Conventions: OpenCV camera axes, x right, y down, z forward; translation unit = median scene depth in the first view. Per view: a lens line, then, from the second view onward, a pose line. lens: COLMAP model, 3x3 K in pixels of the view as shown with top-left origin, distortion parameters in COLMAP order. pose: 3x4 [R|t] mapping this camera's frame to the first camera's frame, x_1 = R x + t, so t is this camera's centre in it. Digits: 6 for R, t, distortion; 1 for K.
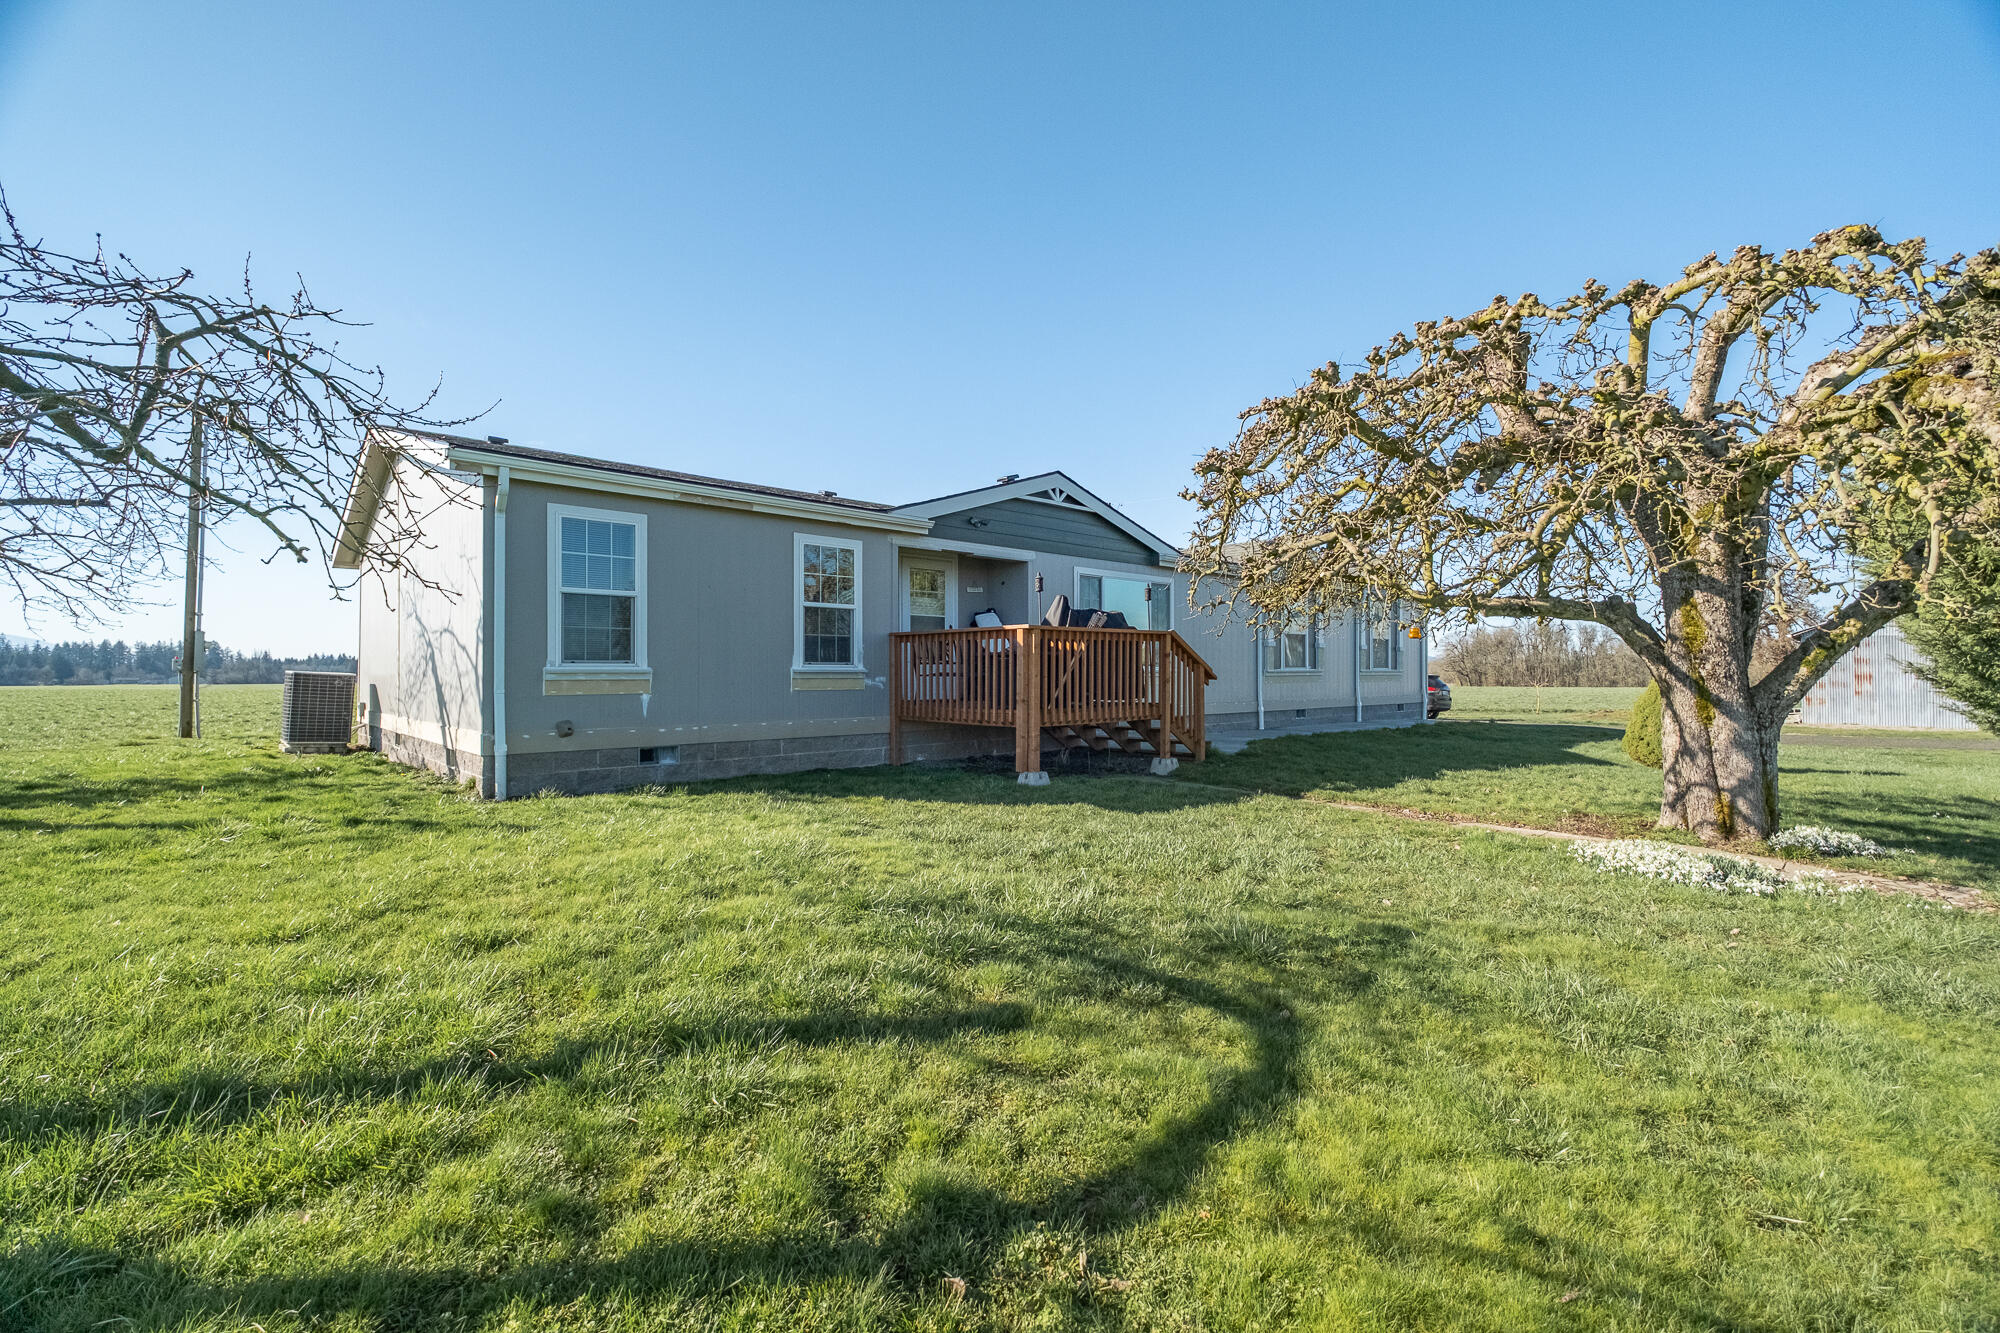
lens RADIAL K [[879.0, 0, 1000.0], [0, 879.0, 666.5], [0, 0, 1]] dist [-0.010011, -0.000209]
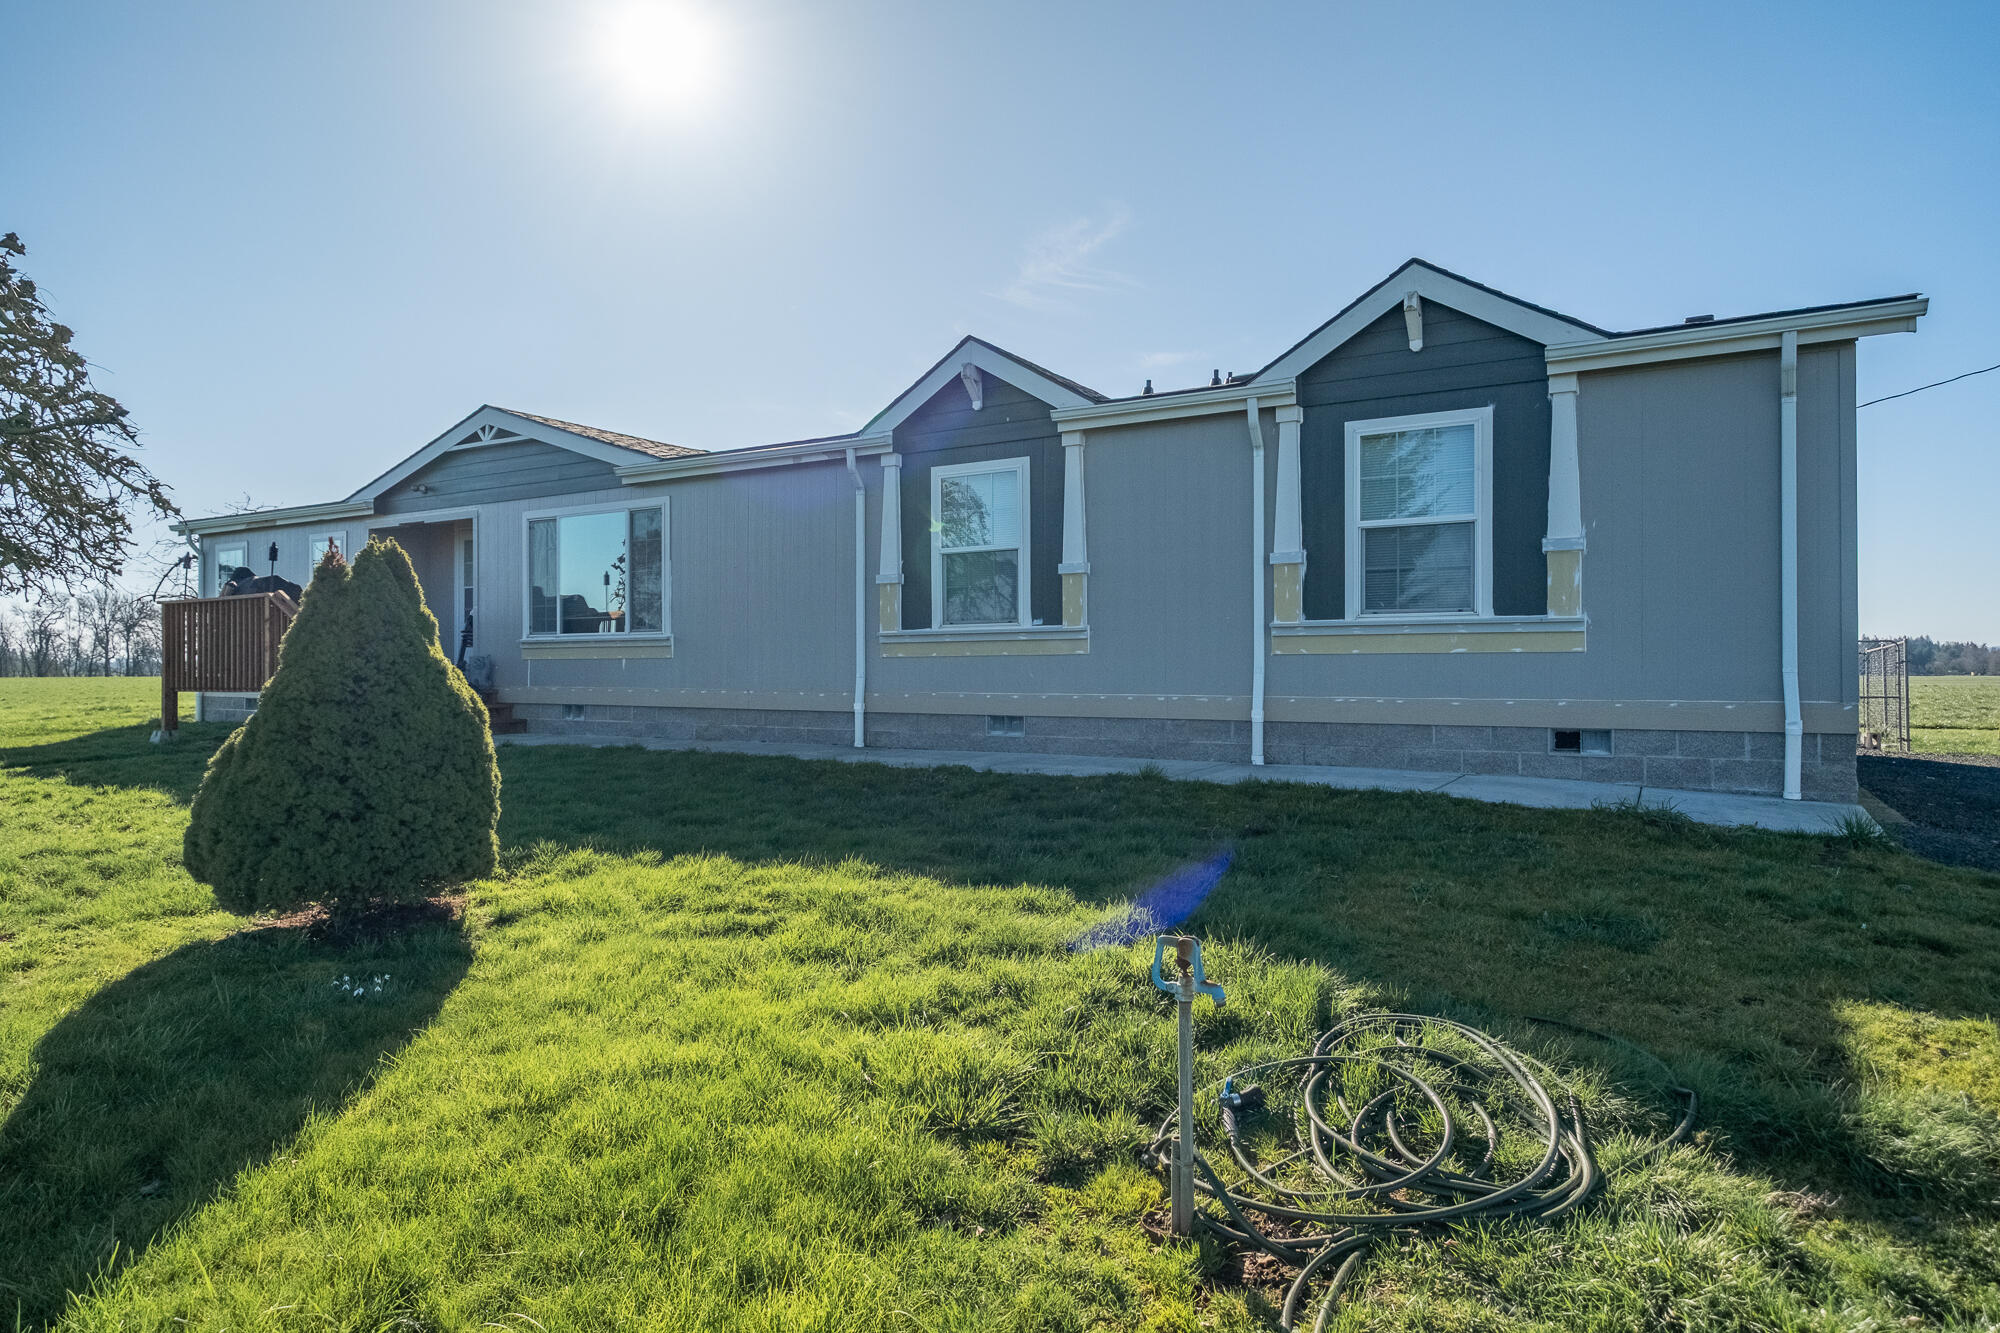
lens RADIAL K [[1132.0, 0, 1000.0], [0, 1132.0, 666.5], [0, 0, 1]] dist [-0.000342, -0.000070]
pose [[0.284139, 0.024043, -0.958482, 1.684804], [0.020579, 0.999302, 0.031168, 0.009251], [0.958562, -0.028581, 0.283446, 1.544386]]
